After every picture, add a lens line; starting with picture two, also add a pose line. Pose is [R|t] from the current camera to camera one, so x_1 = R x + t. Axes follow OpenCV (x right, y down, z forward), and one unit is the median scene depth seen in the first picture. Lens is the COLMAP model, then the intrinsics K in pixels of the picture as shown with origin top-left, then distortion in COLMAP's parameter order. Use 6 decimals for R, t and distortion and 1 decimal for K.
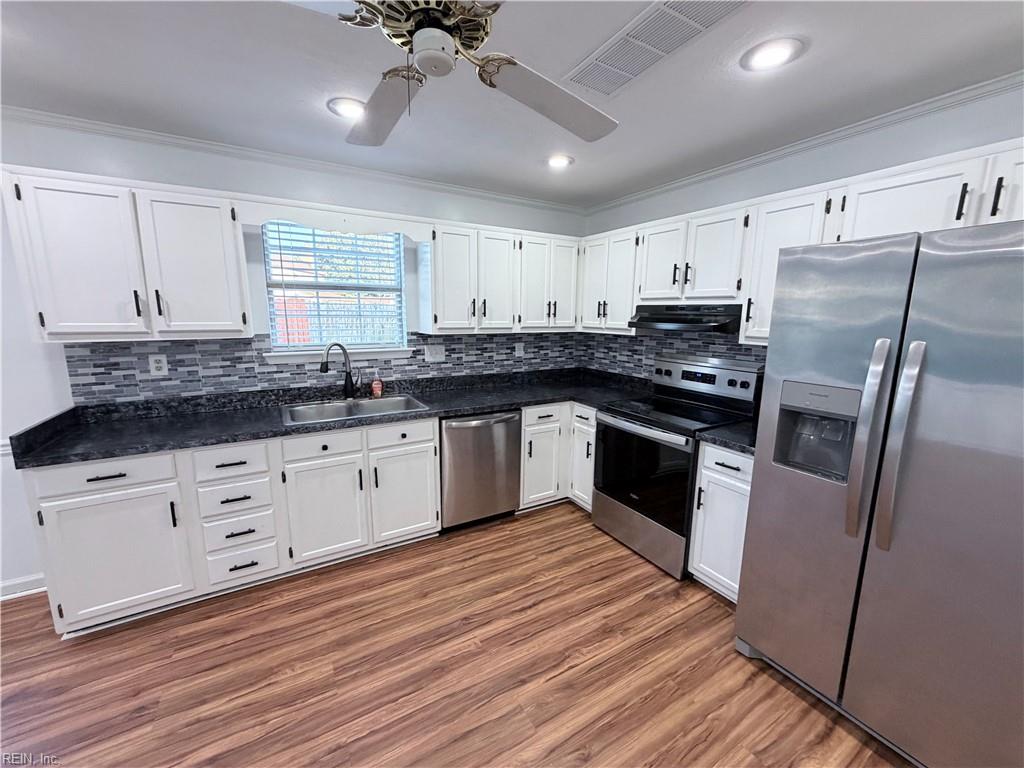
lens RADIAL K [[409.5, 0, 512.0], [0, 409.5, 384.0], [0, 0, 1]] dist [0.002757, 0.000258]
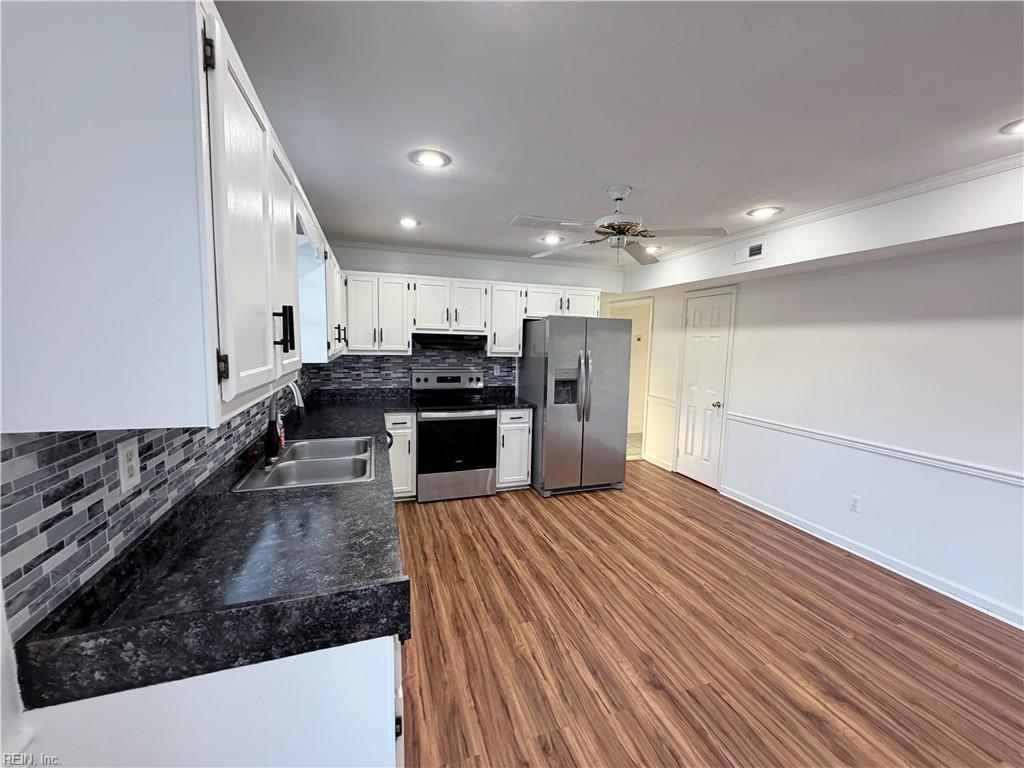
lens RADIAL K [[409.5, 0, 512.0], [0, 409.5, 384.0], [0, 0, 1]] dist [0.002757, 0.000258]
pose [[0.194588, -0.101615, 0.975608, -1.261753], [0.150811, 0.985893, 0.072607, -0.095642], [-0.969222, 0.133004, 0.207167, 0.544307]]
